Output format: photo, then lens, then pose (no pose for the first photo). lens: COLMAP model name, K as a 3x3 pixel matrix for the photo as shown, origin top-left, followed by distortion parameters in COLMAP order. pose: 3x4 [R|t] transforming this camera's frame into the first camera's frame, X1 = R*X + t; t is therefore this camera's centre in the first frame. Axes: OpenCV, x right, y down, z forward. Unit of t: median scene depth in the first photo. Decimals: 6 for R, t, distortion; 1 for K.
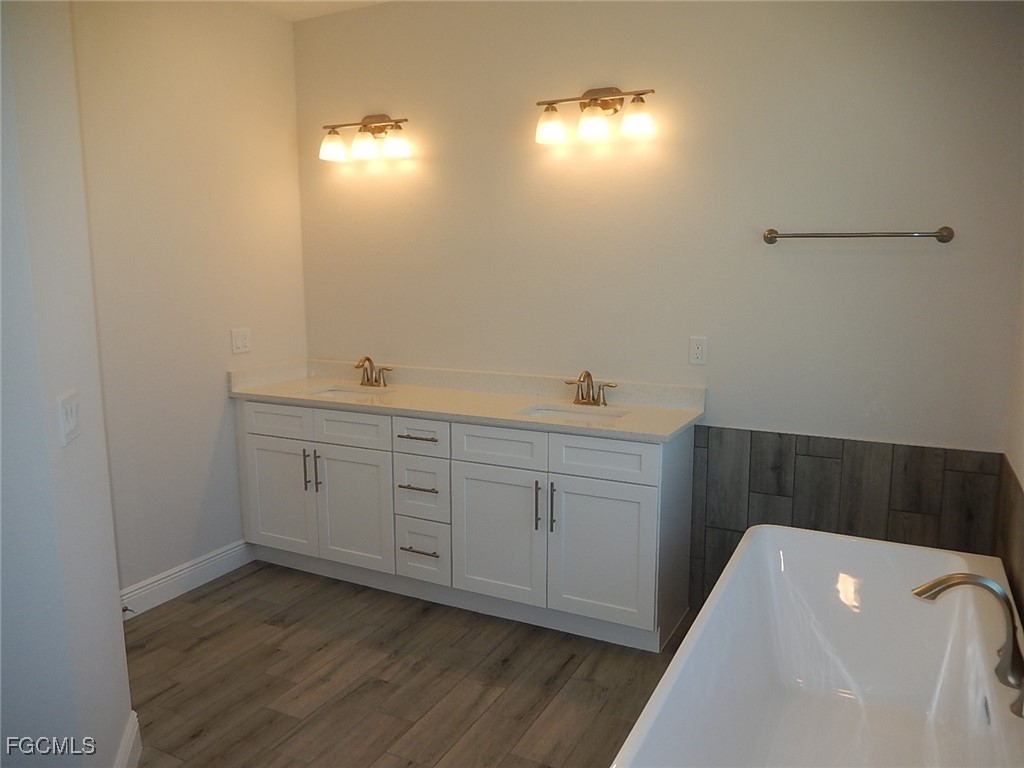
lens RADIAL K [[759.8, 0, 502.5], [0, 759.8, 385.0], [0, 0, 1]] dist [-0.017474, 0.008063]
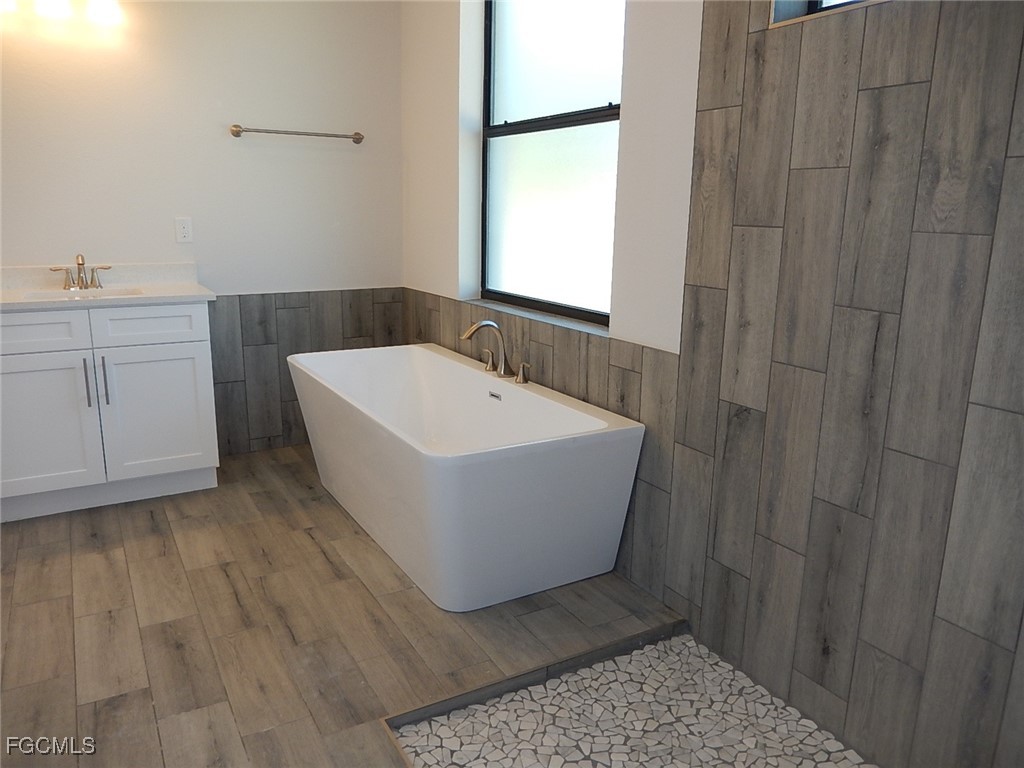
lens RADIAL K [[759.8, 0, 507.8], [0, 759.8, 385.3], [0, 0, 1]] dist [-0.017474, 0.008063]
pose [[0.549296, -0.185618, 0.814752, -0.477101], [0.115943, 0.982516, 0.145671, 0.079890], [-0.827546, 0.014448, 0.561213, -0.037088]]
